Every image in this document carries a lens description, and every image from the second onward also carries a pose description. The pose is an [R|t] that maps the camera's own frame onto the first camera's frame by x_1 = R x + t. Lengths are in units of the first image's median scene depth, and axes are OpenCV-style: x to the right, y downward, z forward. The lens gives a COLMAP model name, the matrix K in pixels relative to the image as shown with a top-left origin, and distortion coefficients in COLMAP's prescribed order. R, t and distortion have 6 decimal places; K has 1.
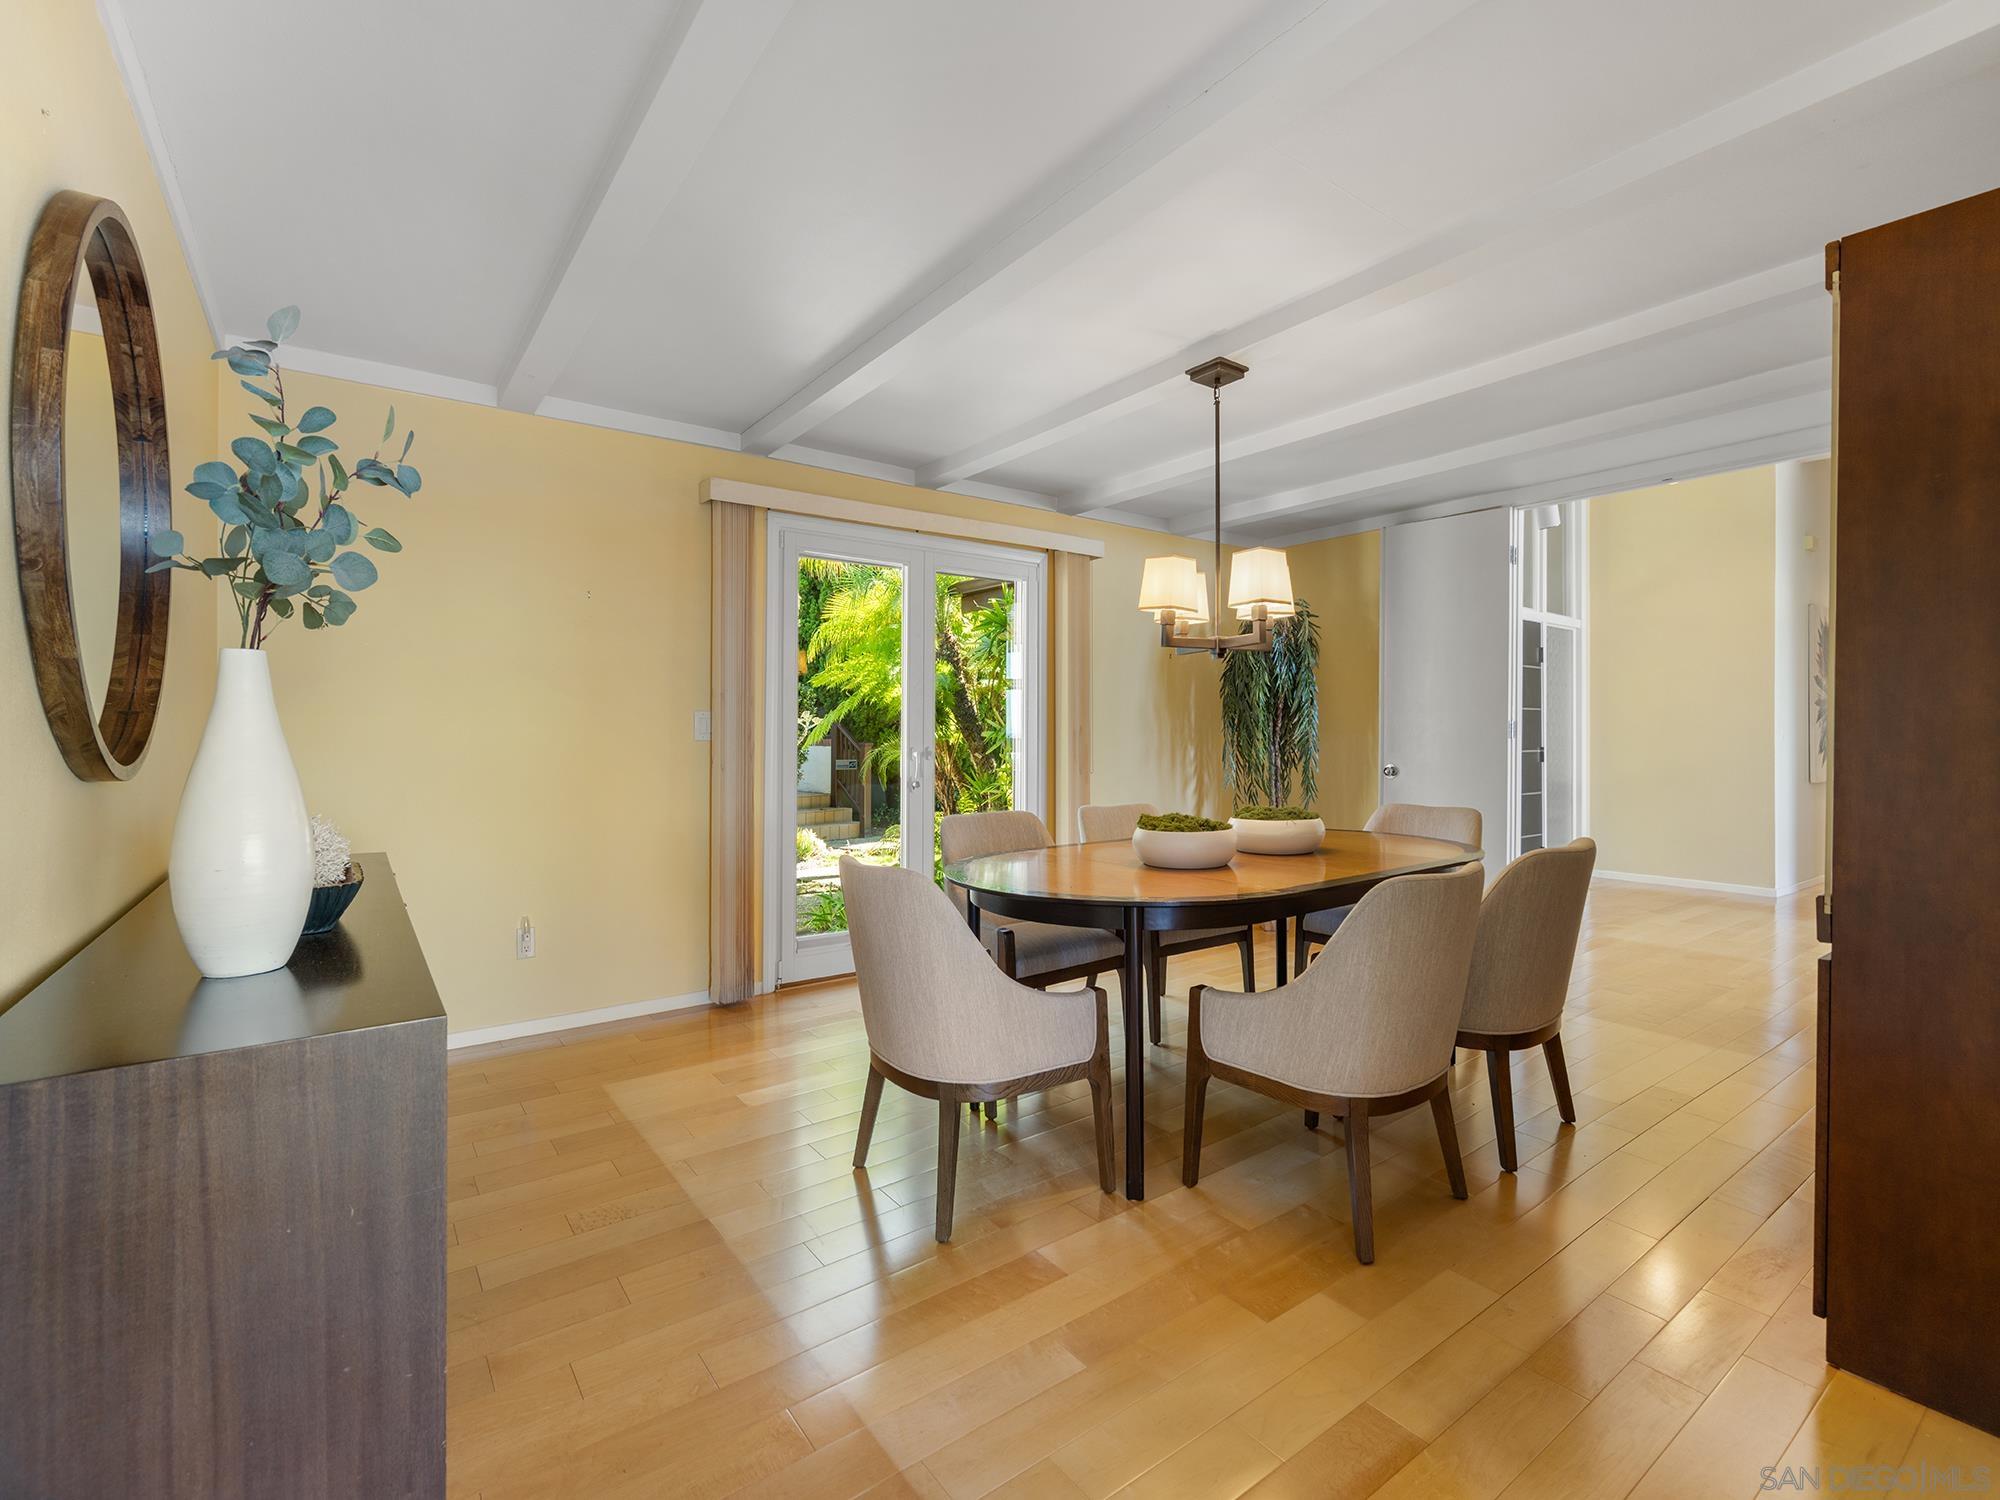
lens RADIAL K [[922.2, 0, 994.8], [0, 922.2, 734.3], [0, 0, 1]] dist [-0.002330, 0.001673]
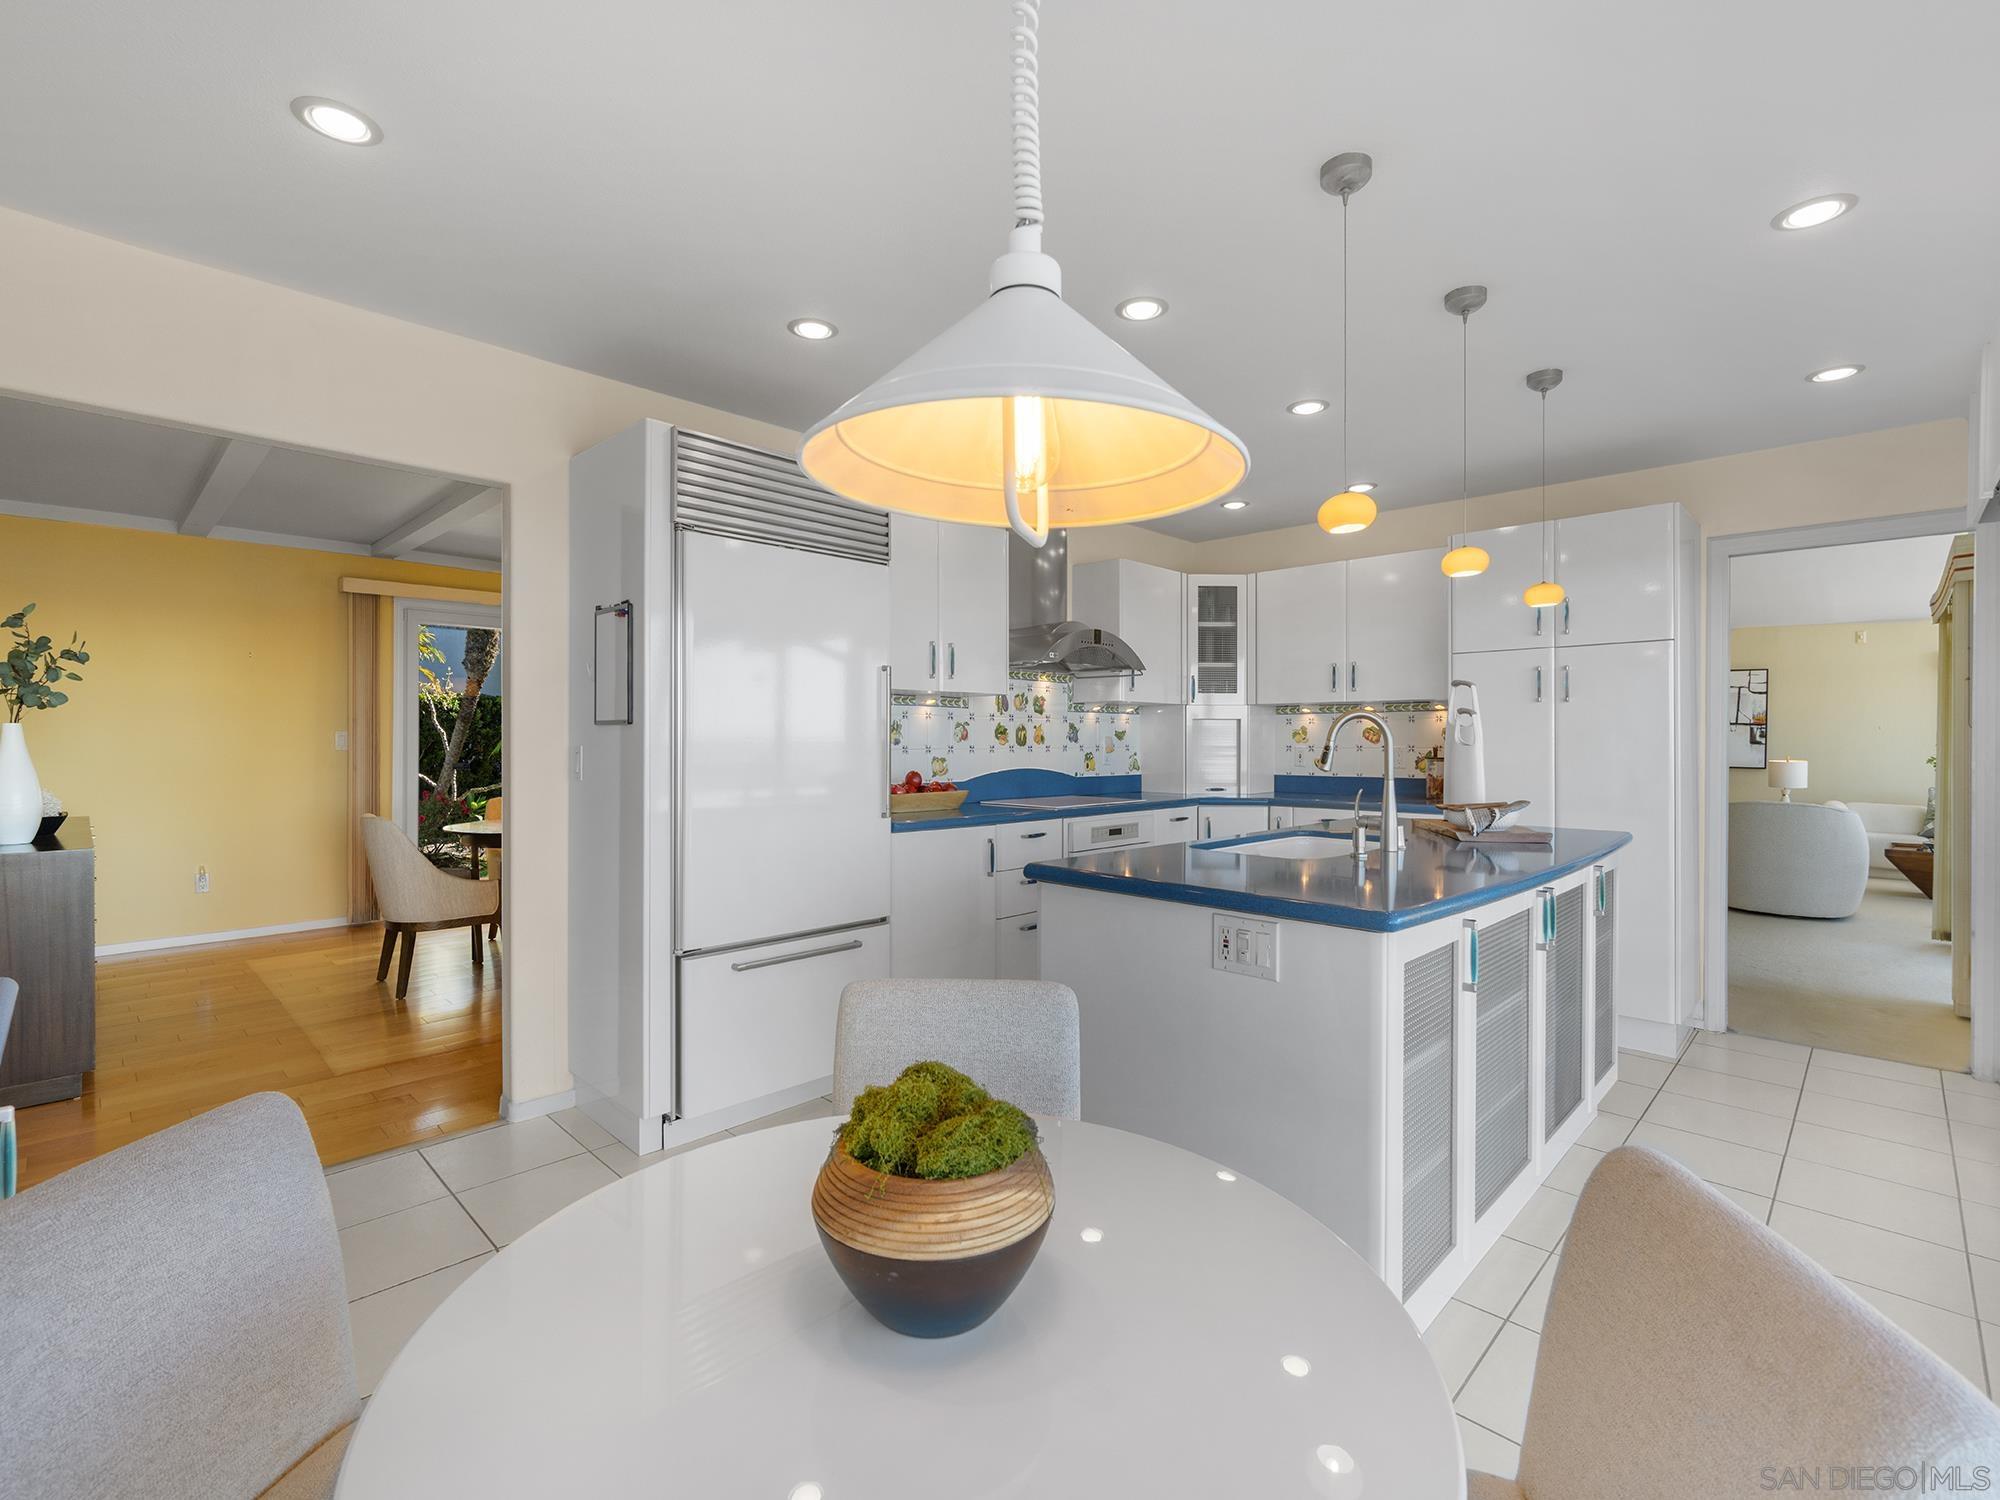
lens RADIAL K [[922.2, 0, 1004.2], [0, 922.2, 748.2], [0, 0, 1]] dist [-0.002330, 0.001673]
pose [[0.984859, 0.003092, 0.173332, 1.318578], [-0.005234, 0.999915, 0.011901, -0.055496], [-0.173281, -0.012628, 0.984791, -1.805463]]
